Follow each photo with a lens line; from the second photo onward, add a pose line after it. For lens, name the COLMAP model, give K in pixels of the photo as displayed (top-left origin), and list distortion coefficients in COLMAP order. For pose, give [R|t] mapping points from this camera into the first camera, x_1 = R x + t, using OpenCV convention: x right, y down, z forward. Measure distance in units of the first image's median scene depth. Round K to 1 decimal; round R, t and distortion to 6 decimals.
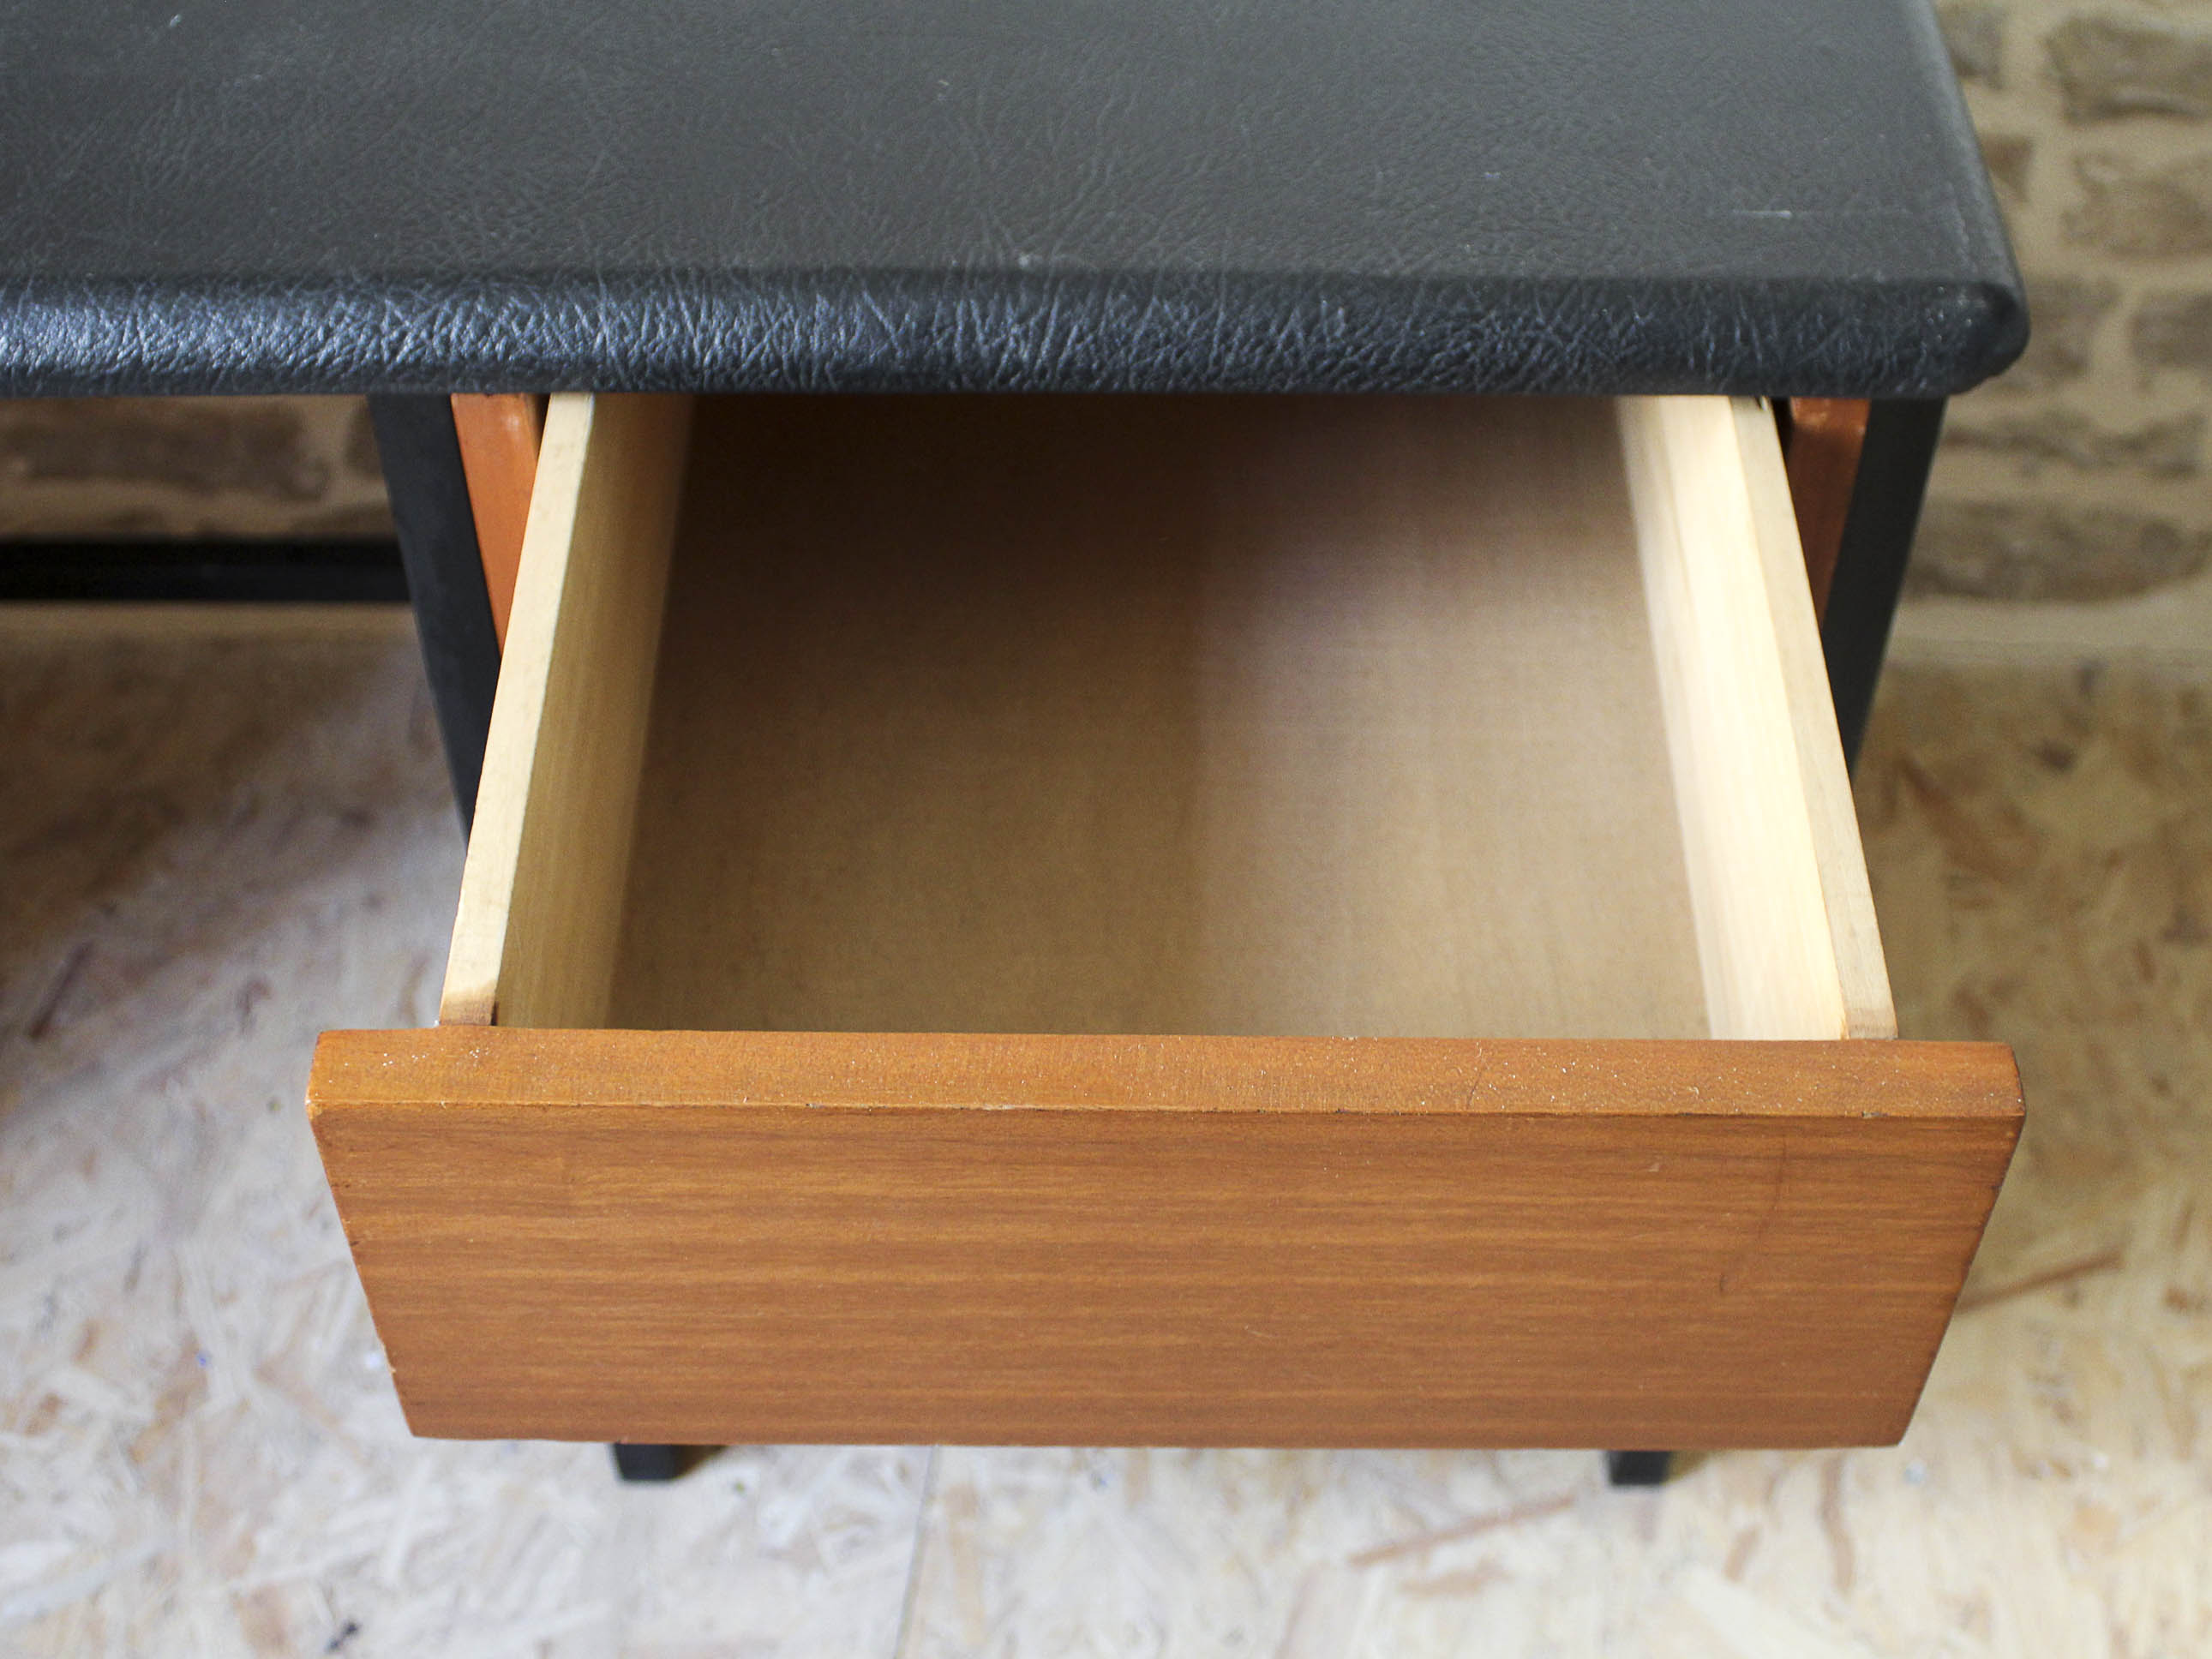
lens RADIAL K [[3172.2, 0, 1193.5], [0, 3172.2, 829.4], [0, 0, 1]] dist [-0.156352, 0.140445]
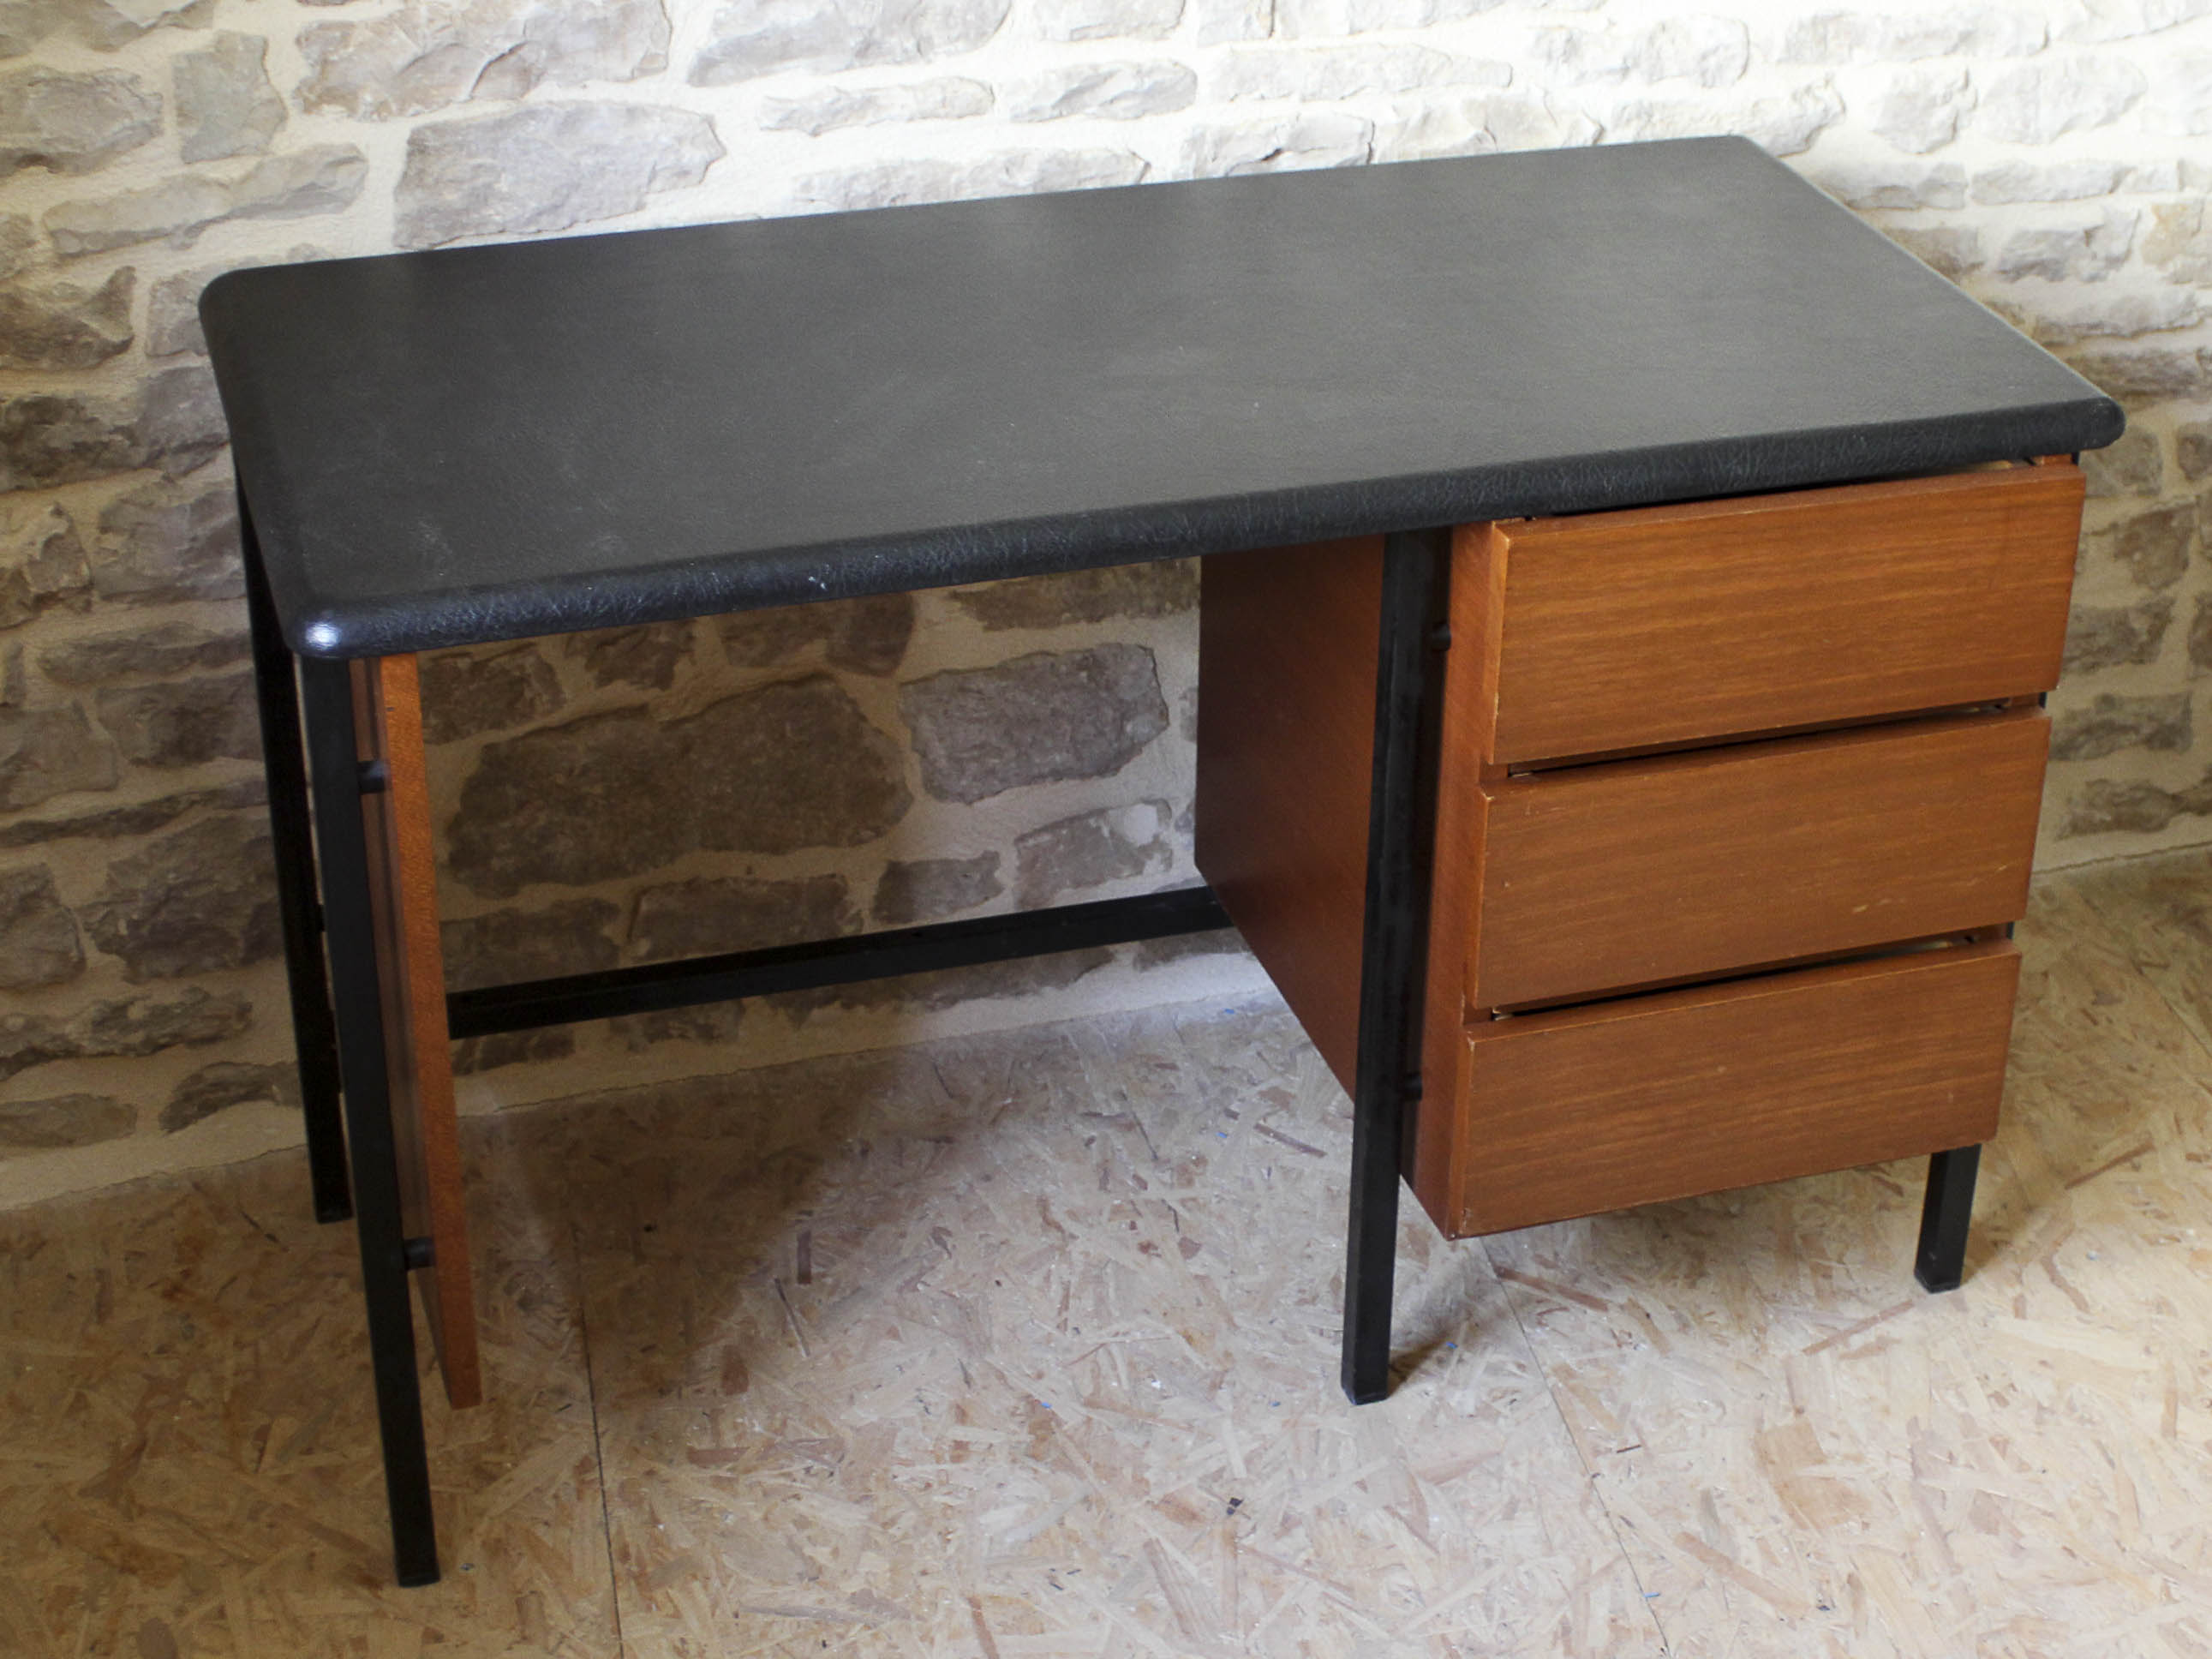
lens RADIAL K [[3832.7, 0, 1346.2], [0, 3832.7, 822.1], [0, 0, 1]] dist [-0.149977, 0.151267]
pose [[0.941292, -0.145452, 0.304653, -0.673985], [0.237383, 0.926821, -0.290950, 0.459981], [-0.240040, 0.346188, 0.906937, -0.742634]]
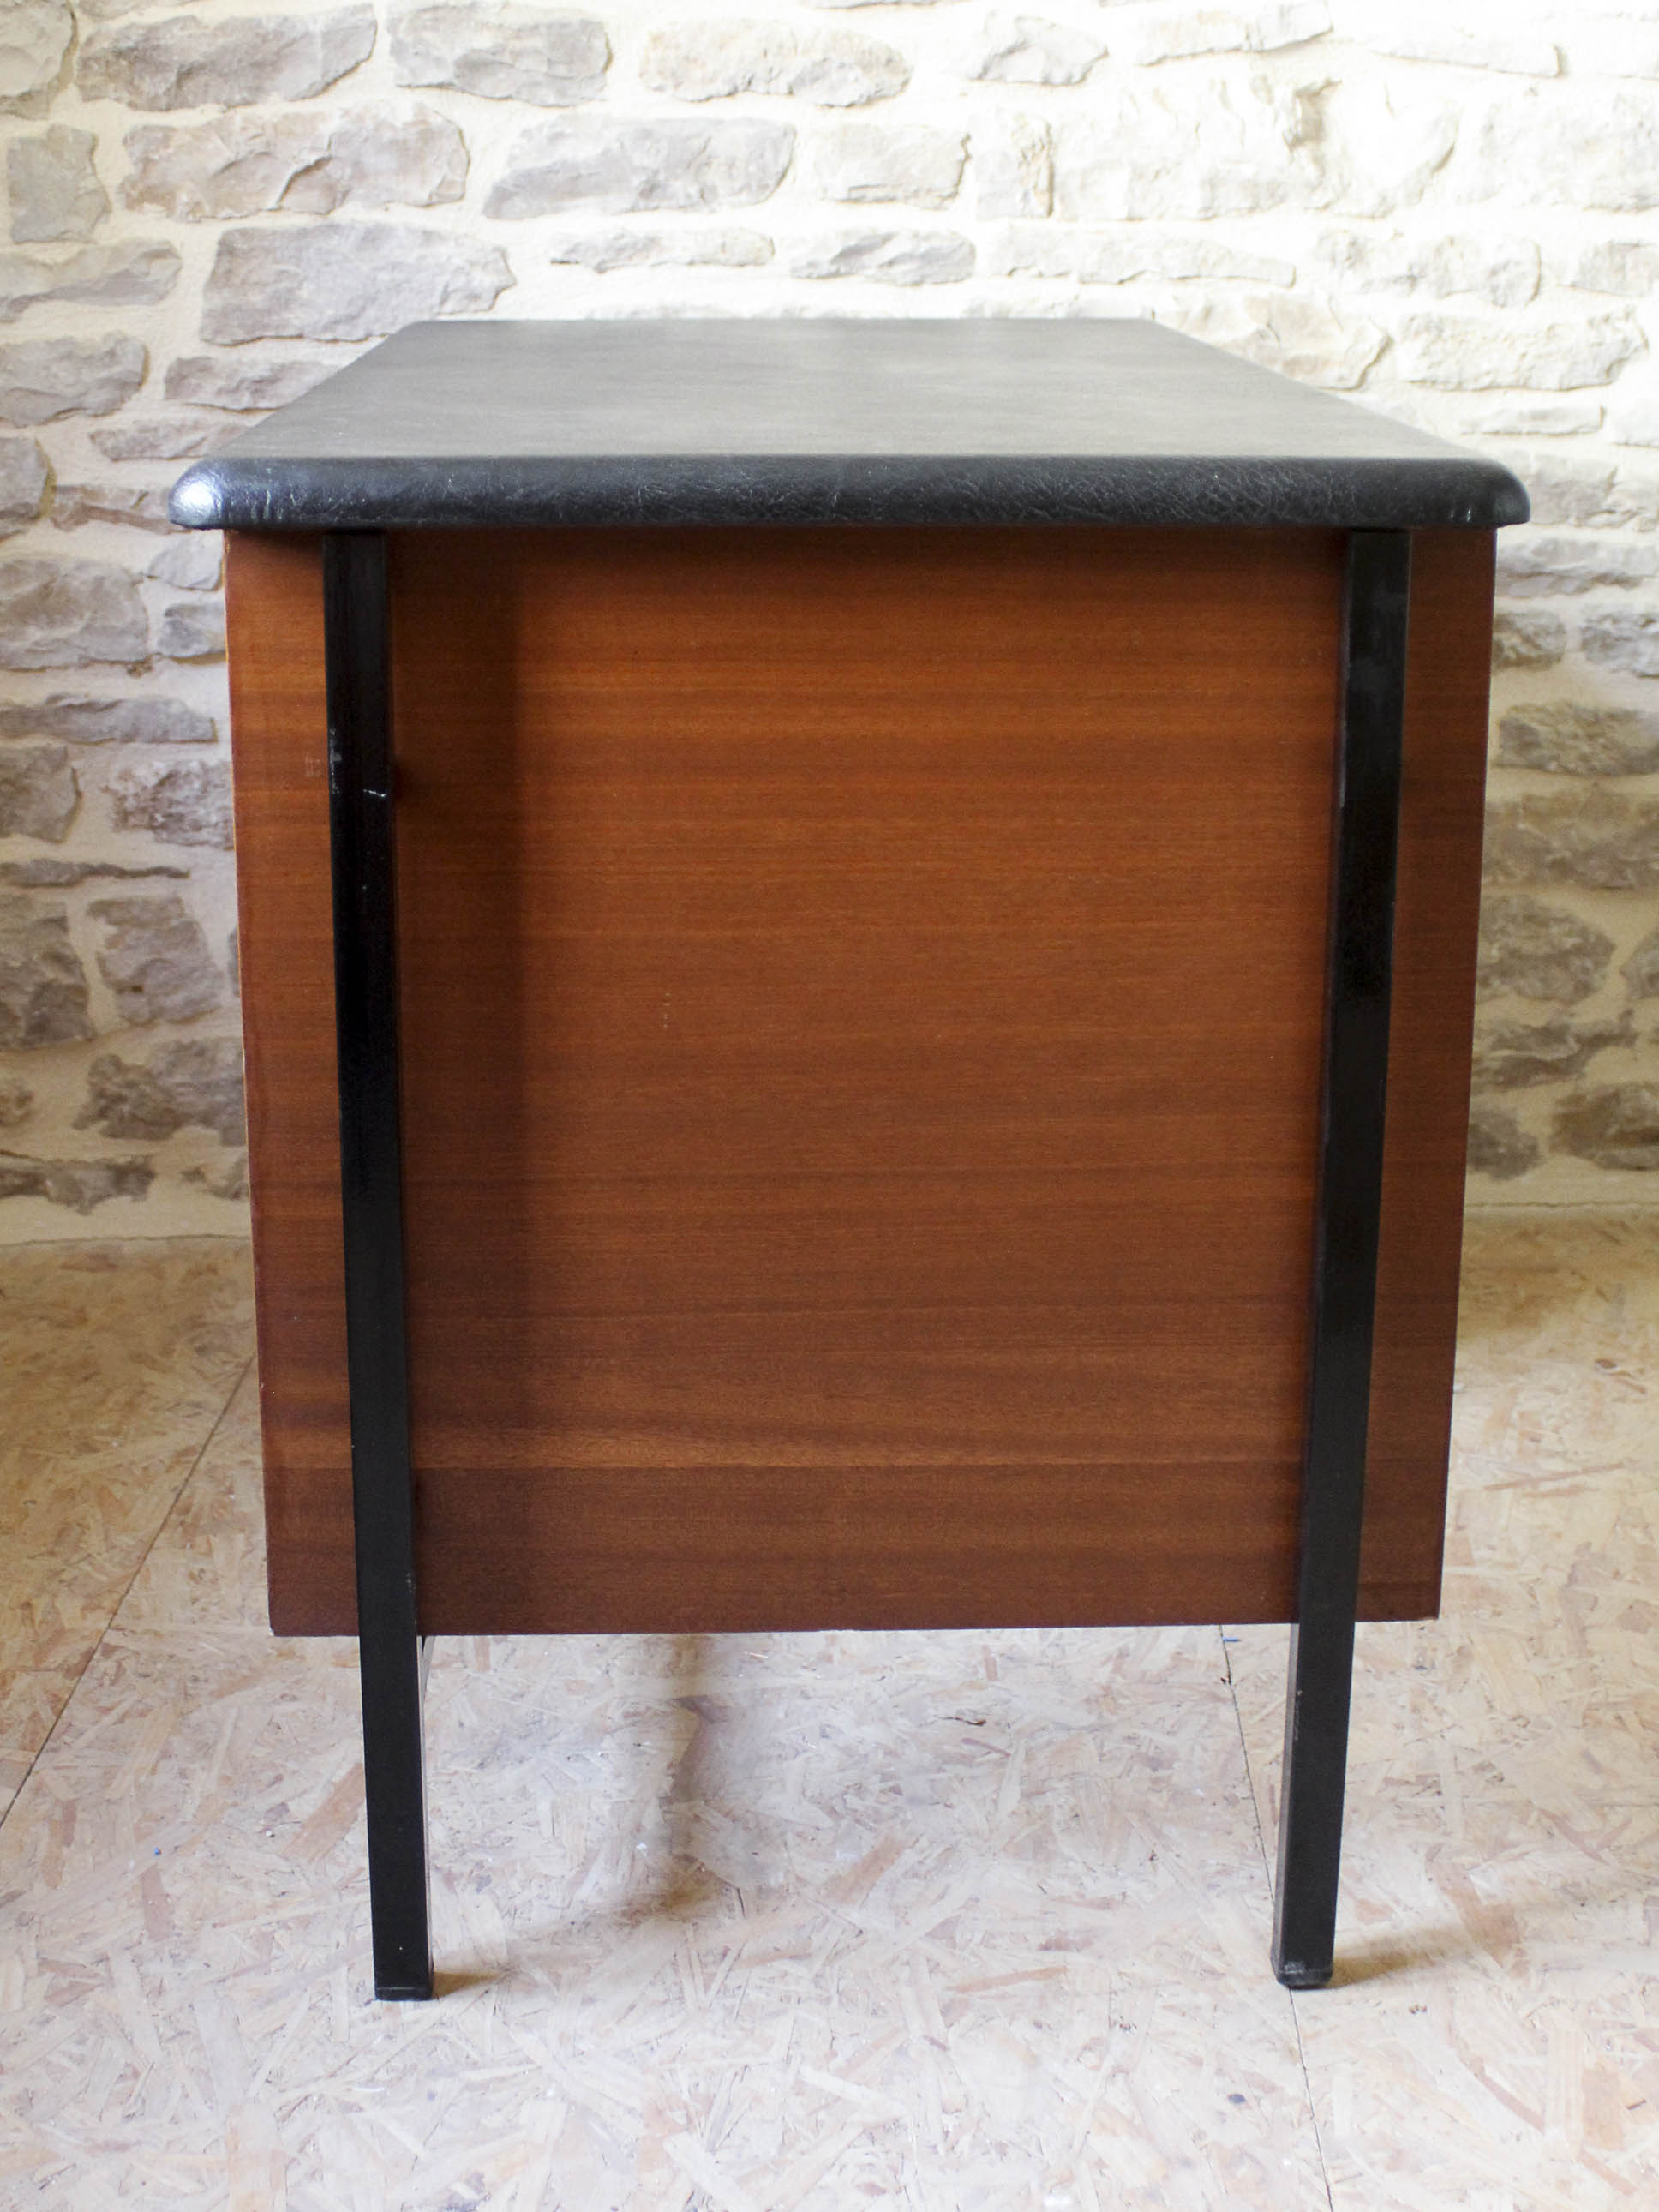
lens RADIAL K [[3378.0, 0, 879.7], [0, 3378.0, 1053.7], [0, 0, 1]] dist [-0.141522, 0.144292]
pose [[0.995489, -0.031126, 0.089625, -0.341196], [0.074923, 0.837454, -0.541348, 0.830293], [-0.058207, 0.545621, 0.836008, -0.373093]]
